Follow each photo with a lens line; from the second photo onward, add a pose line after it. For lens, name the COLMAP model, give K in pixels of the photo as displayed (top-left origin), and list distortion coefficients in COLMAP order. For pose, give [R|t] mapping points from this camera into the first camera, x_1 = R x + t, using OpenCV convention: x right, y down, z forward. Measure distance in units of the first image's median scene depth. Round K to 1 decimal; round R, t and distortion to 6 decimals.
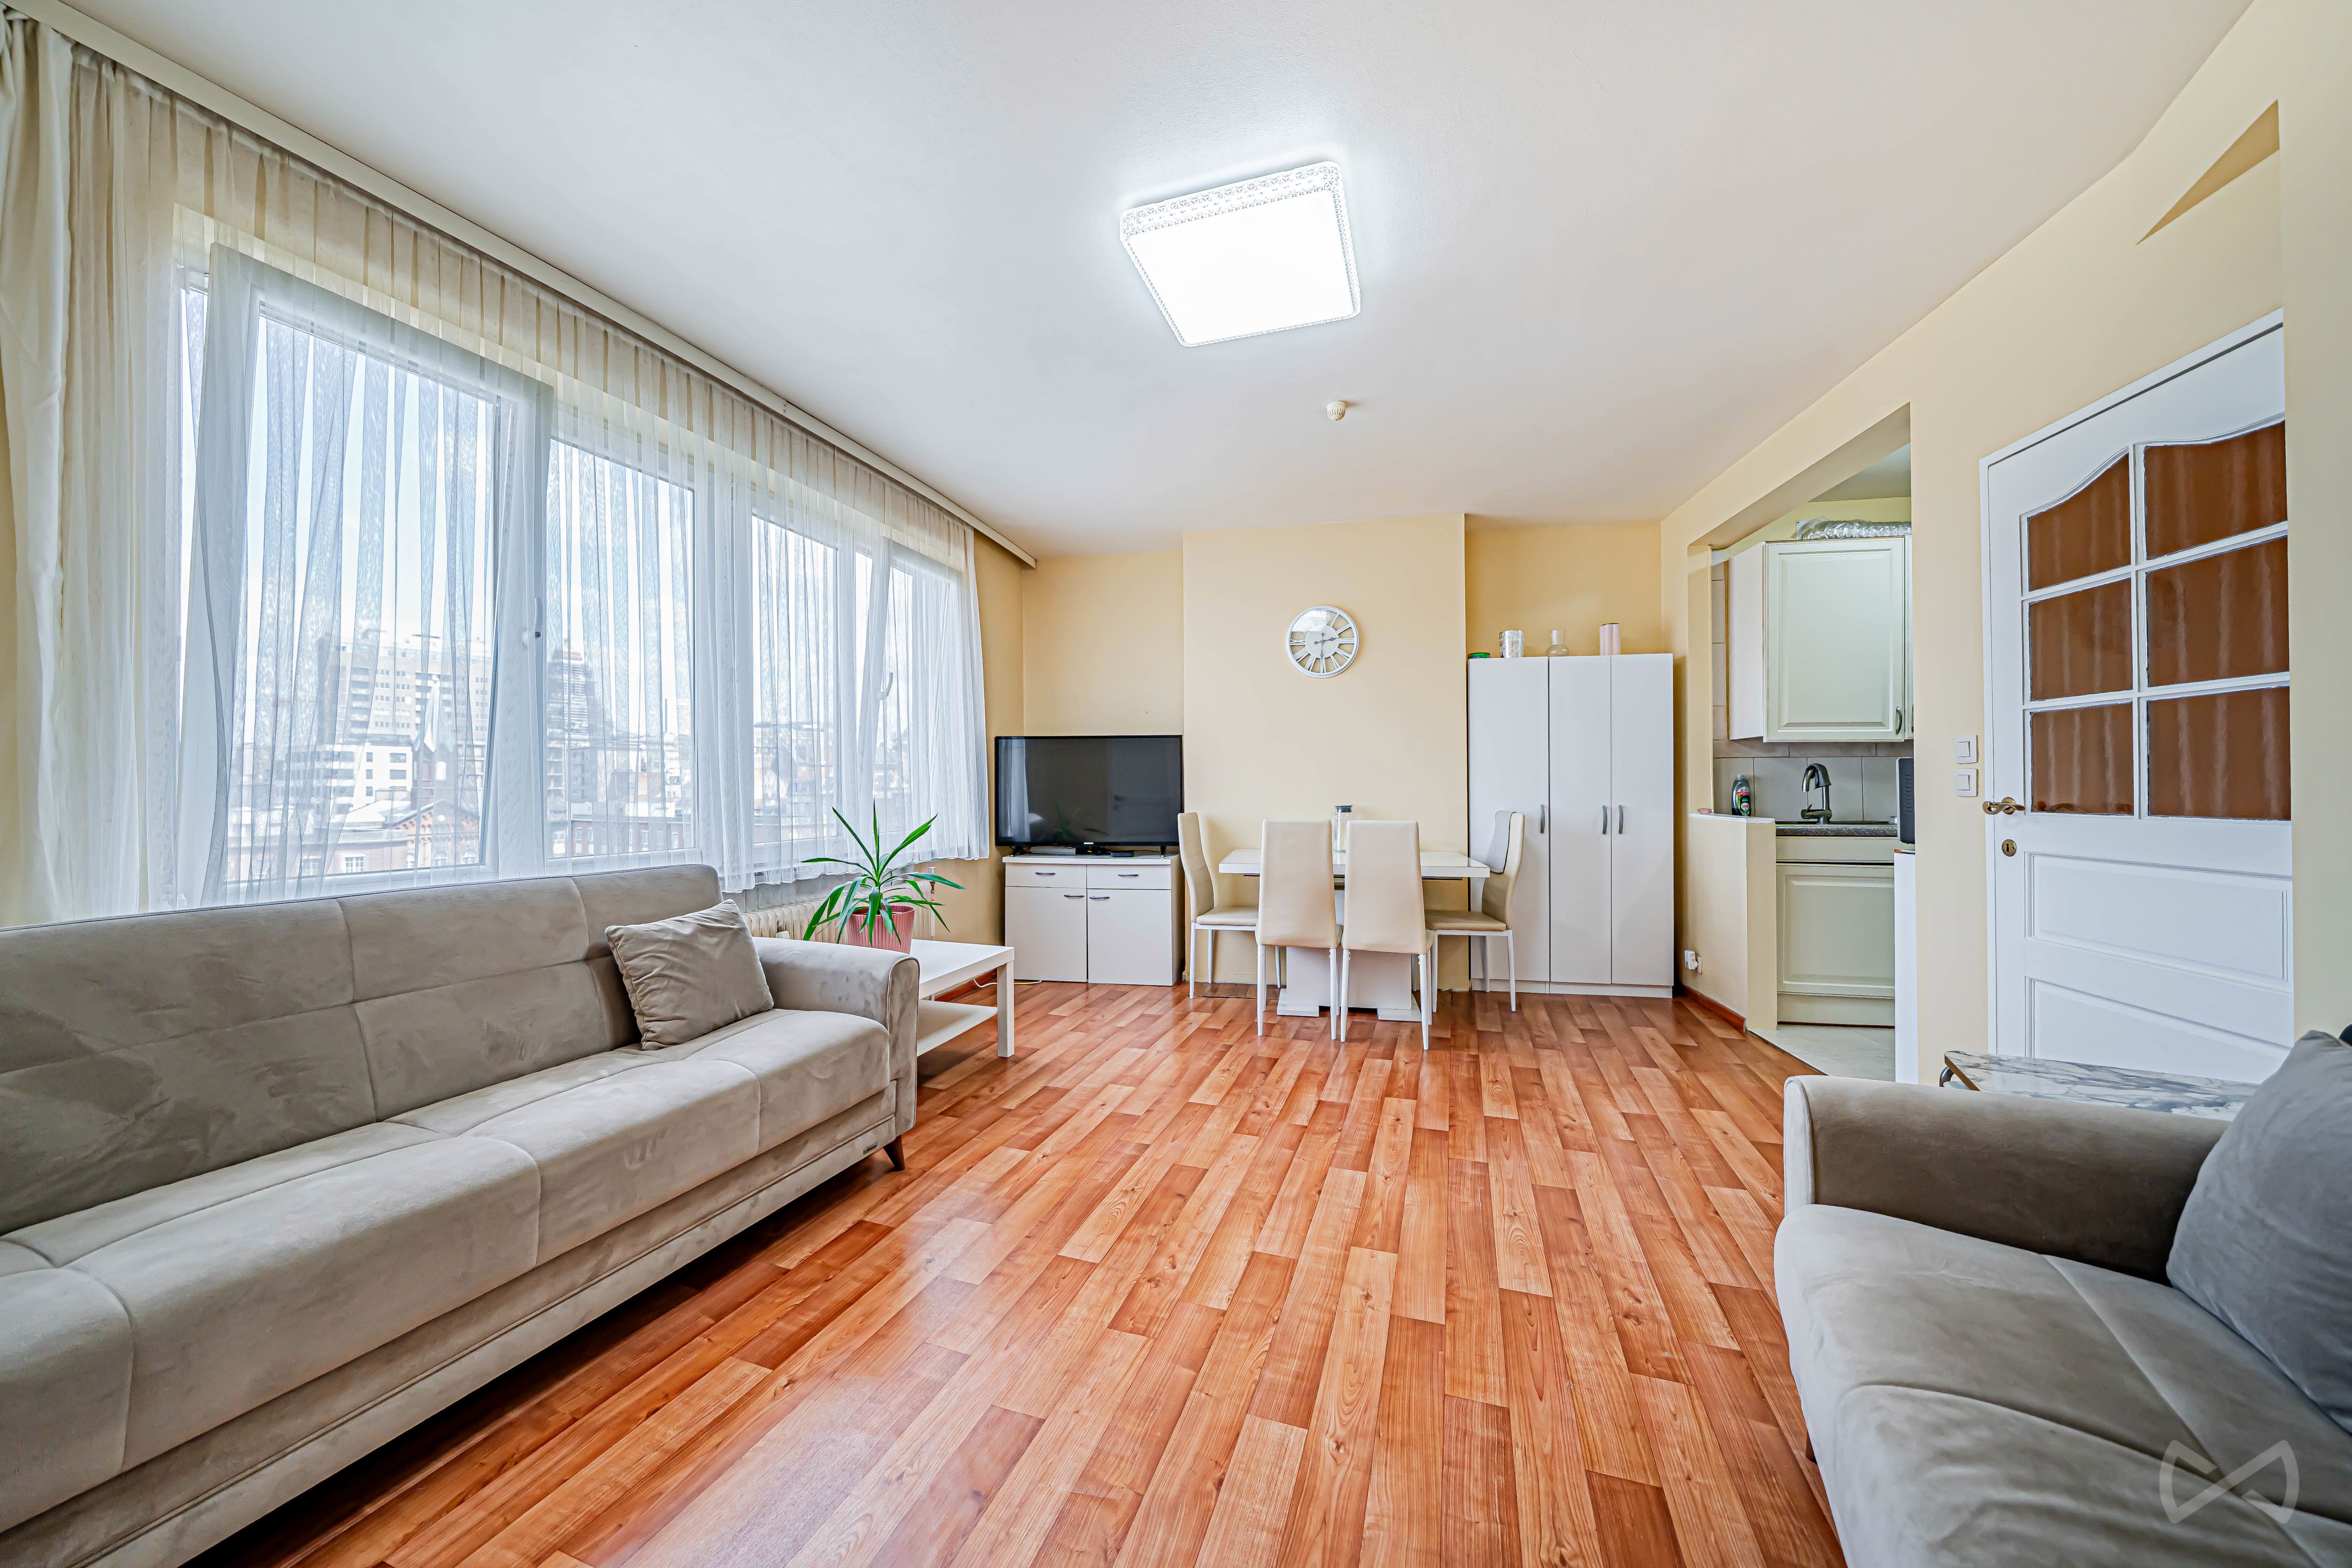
lens RADIAL K [[809.2, 0, 1167.7], [0, 809.2, 780.0], [0, 0, 1]] dist [-0.005820, -0.000215]
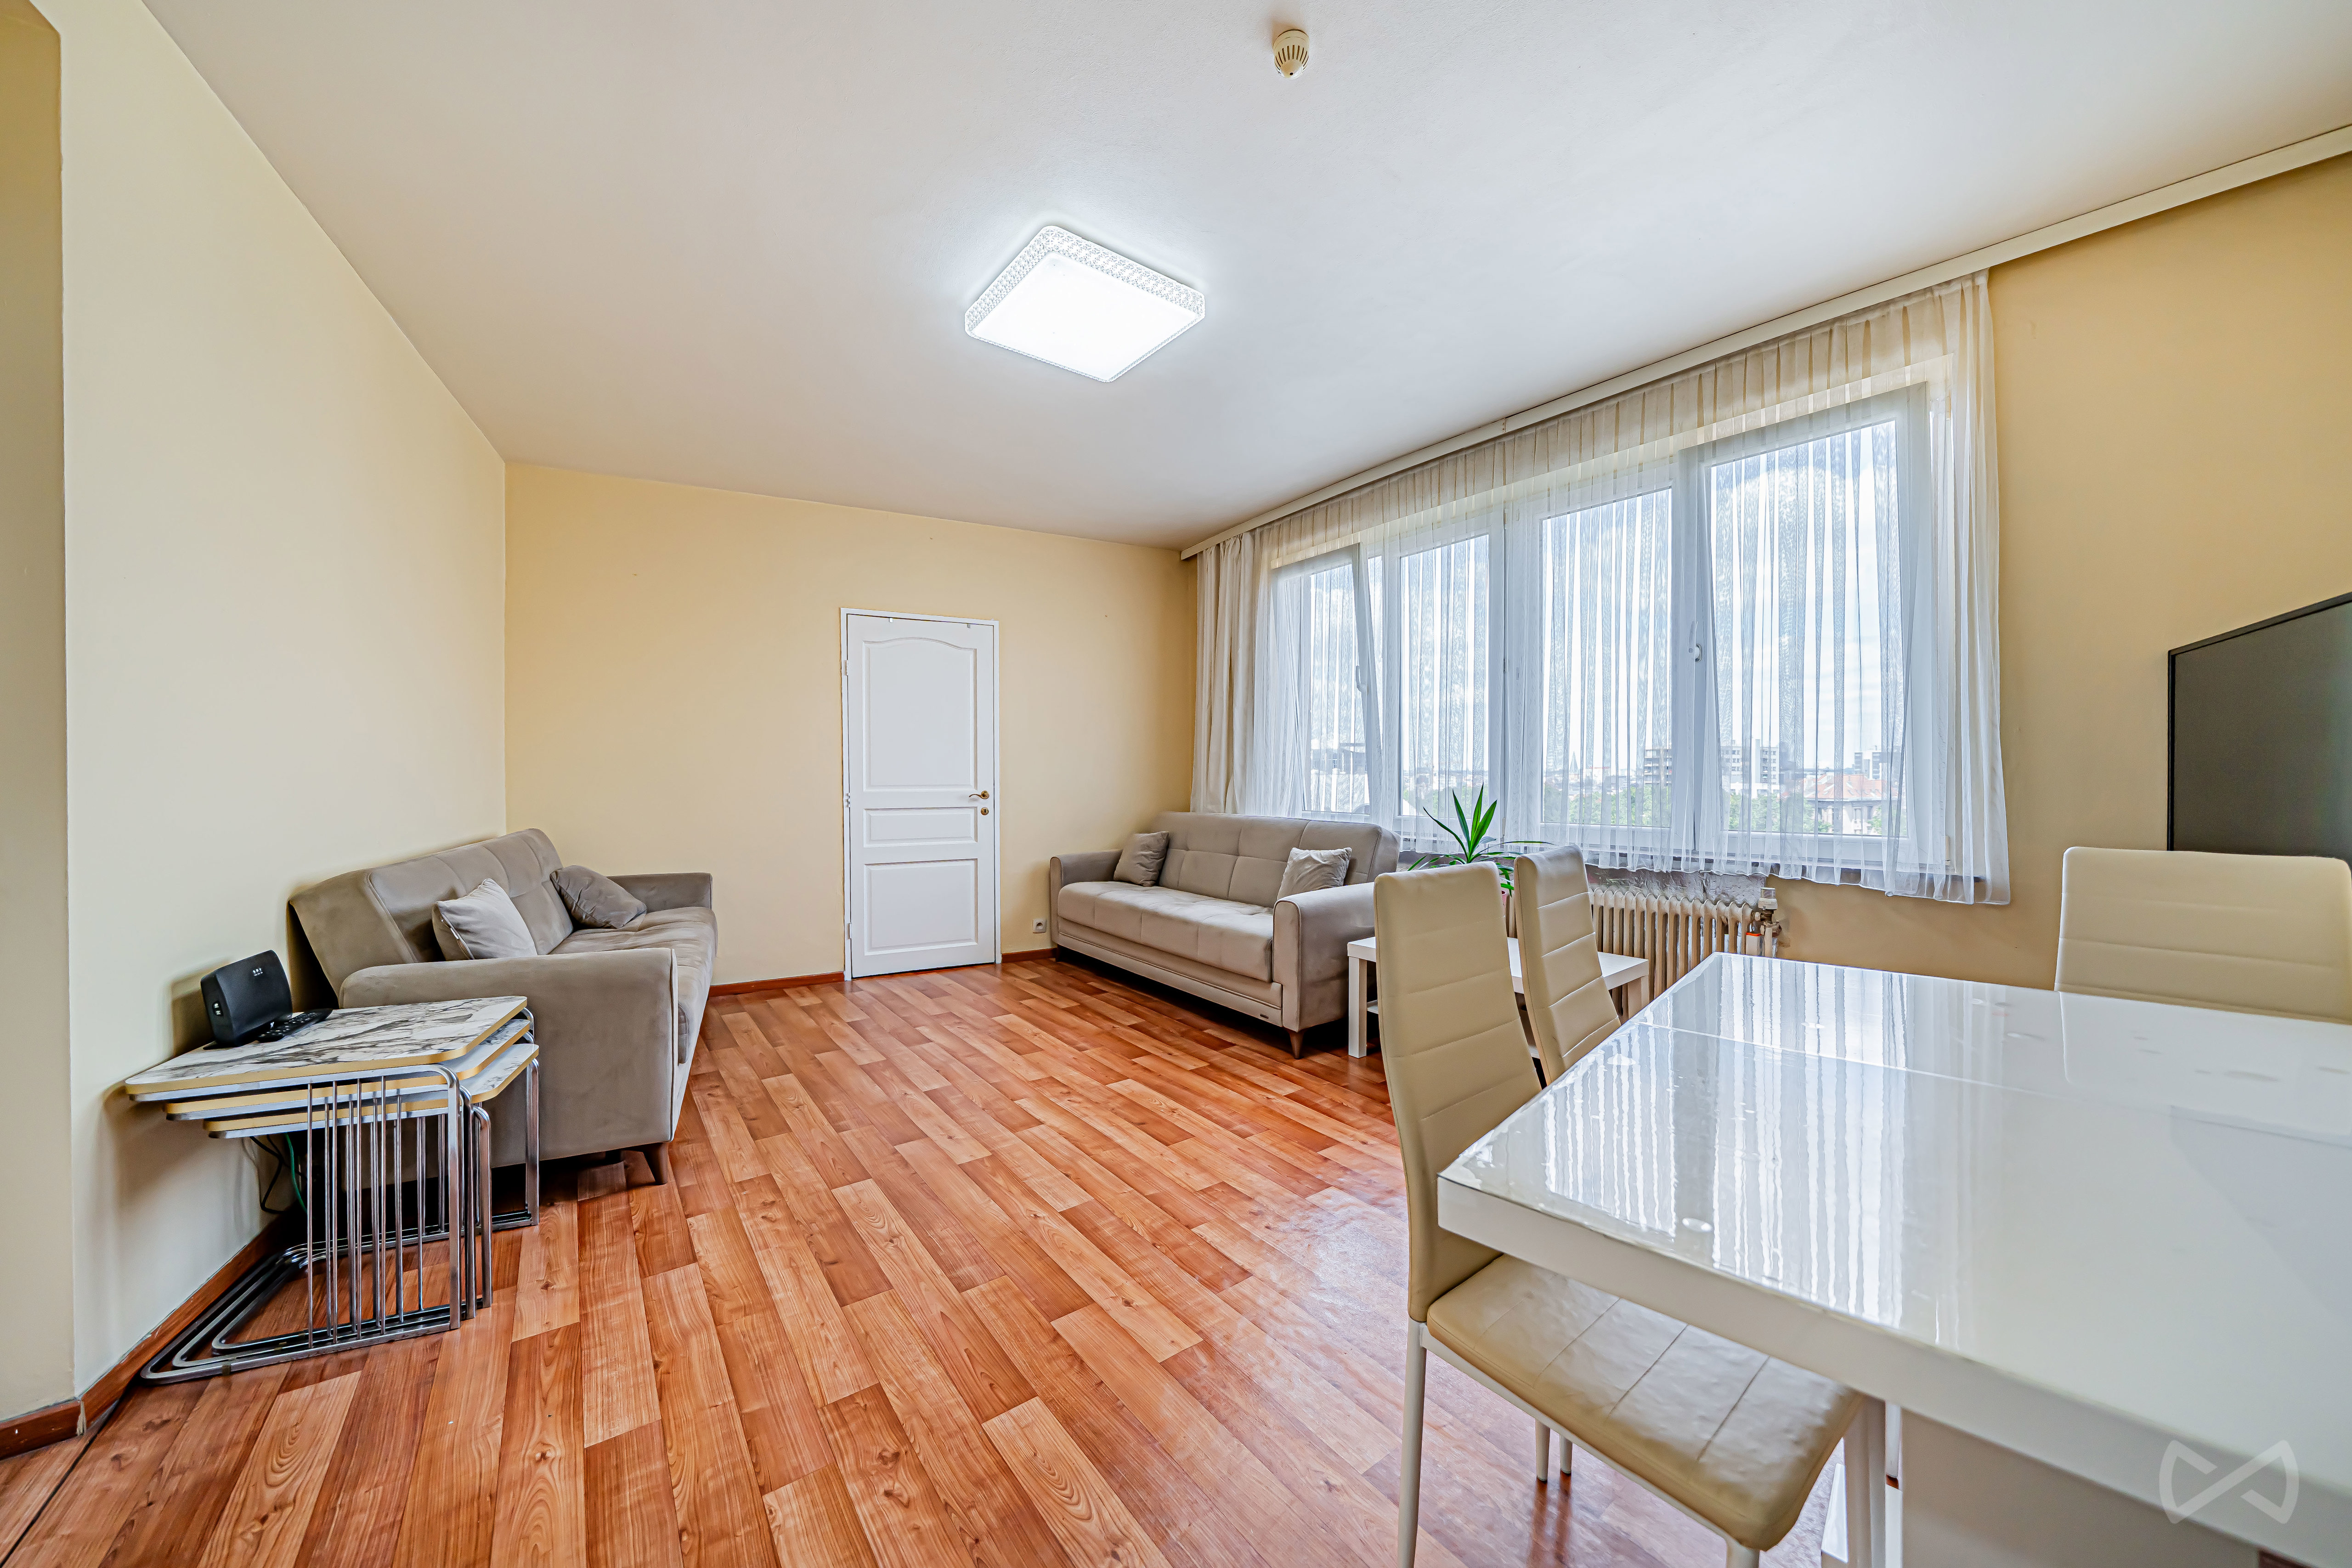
lens RADIAL K [[803.0, 0, 1151.9], [0, 803.0, 736.2], [0, 0, 1]] dist [-0.012057, -0.000175]
pose [[-0.569154, -0.030351, -0.821671, 1.051679], [0.016359, 0.998703, -0.048222, 0.014967], [0.822068, -0.040887, -0.567919, 1.829155]]
